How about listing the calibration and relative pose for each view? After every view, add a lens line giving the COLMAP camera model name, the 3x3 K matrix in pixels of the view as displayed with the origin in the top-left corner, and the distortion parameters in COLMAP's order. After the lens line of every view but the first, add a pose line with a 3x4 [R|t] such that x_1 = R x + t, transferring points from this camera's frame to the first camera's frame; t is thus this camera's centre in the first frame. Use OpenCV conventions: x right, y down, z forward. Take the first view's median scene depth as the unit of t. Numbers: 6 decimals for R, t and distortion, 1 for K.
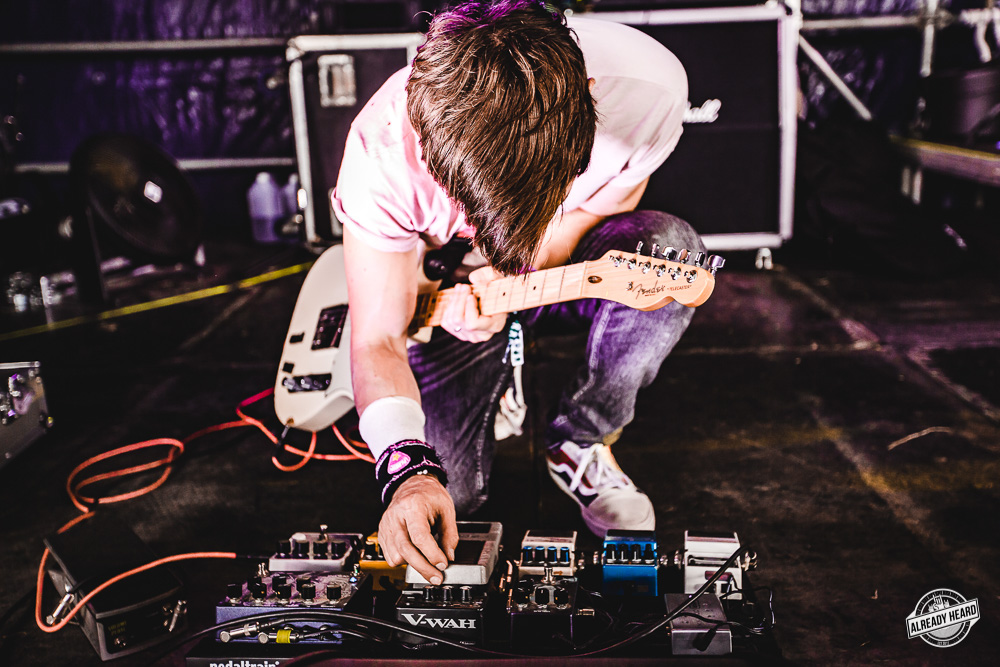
lens RADIAL K [[964.5, 0, 500.0], [0, 964.5, 333.5], [0, 0, 1]] dist [0.012047, 0.021609]
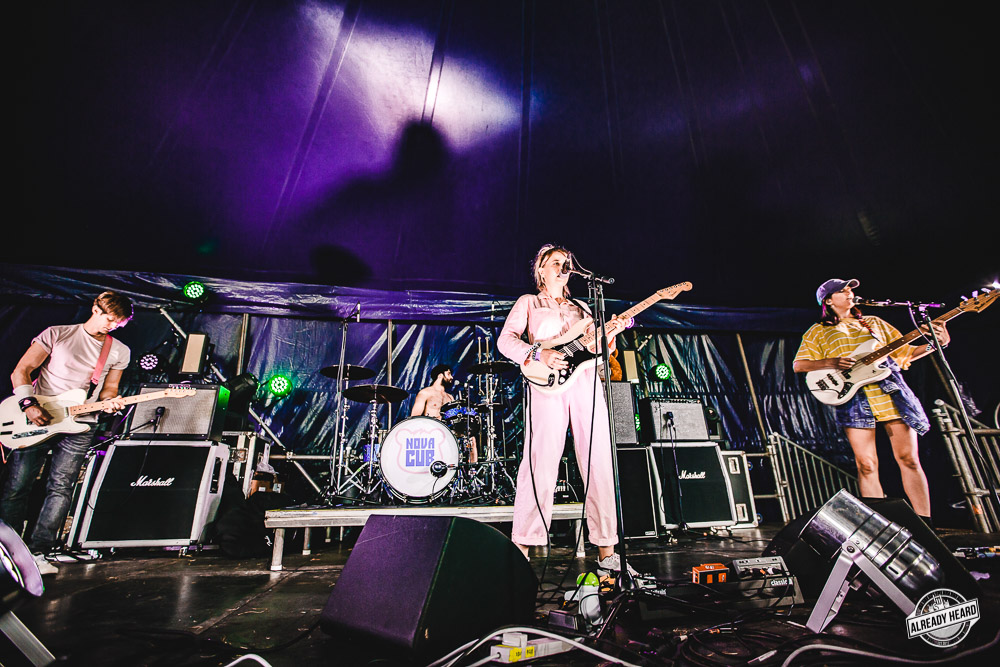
lens RADIAL K [[449.9, 0, 499.8], [0, 449.9, 336.8], [0, 0, 1]] dist [-0.042533, 0.017502]
pose [[0.976665, 0.087372, 0.196192, 0.768764], [0.041443, 0.819668, -0.571337, 0.128844], [-0.210731, 0.566136, 0.796921, -0.237352]]
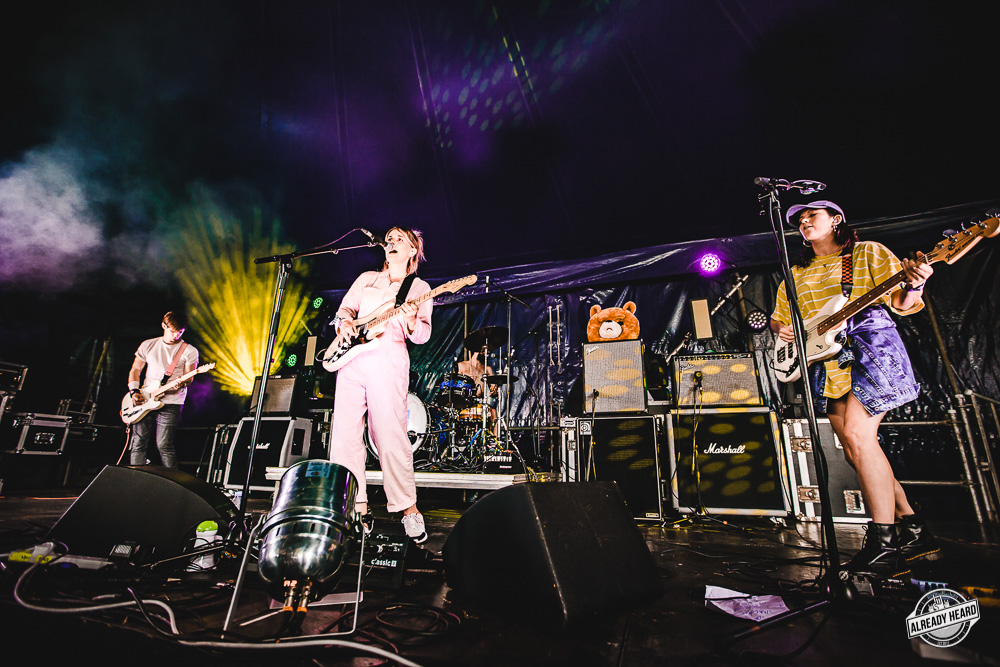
lens RADIAL K [[442.9, 0, 490.0], [0, 442.9, 337.0], [0, 0, 1]] dist [-0.013755, -0.000311]
pose [[0.950448, -0.030965, -0.309338, 1.444658], [-0.133355, 0.858227, -0.495643, 0.094607], [0.280830, 0.512335, 0.811571, -0.203575]]
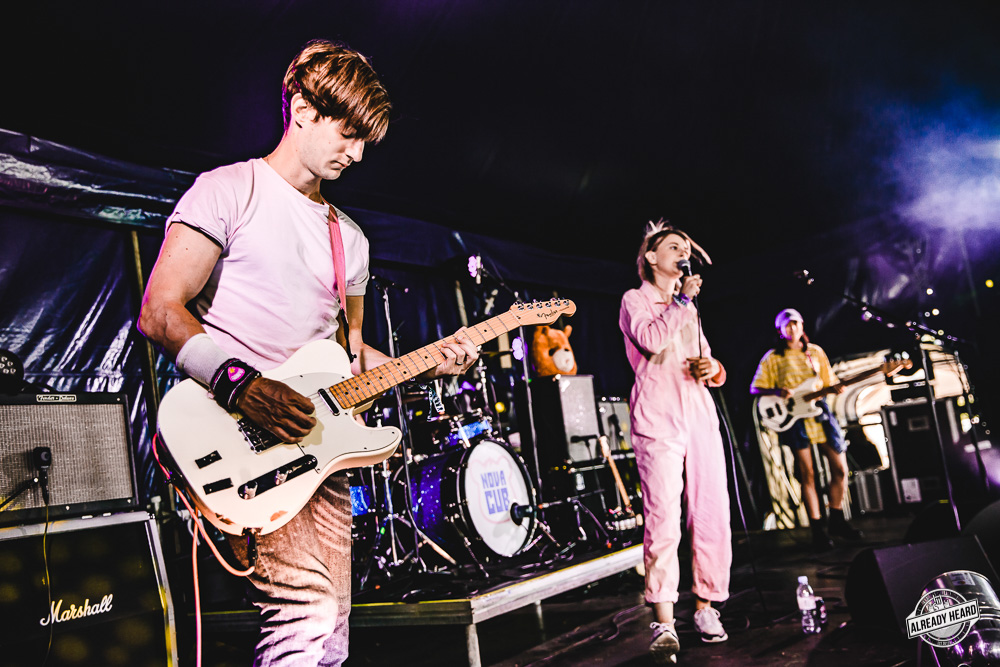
lens RADIAL K [[964.5, 0, 500.0], [0, 964.5, 333.5], [0, 0, 1]] dist [0.012047, 0.021609]
pose [[0.539401, 0.091645, 0.837047, -0.509618], [0.327031, 0.893227, -0.308538, -0.015089], [-0.775949, 0.440166, 0.451837, -0.003166]]
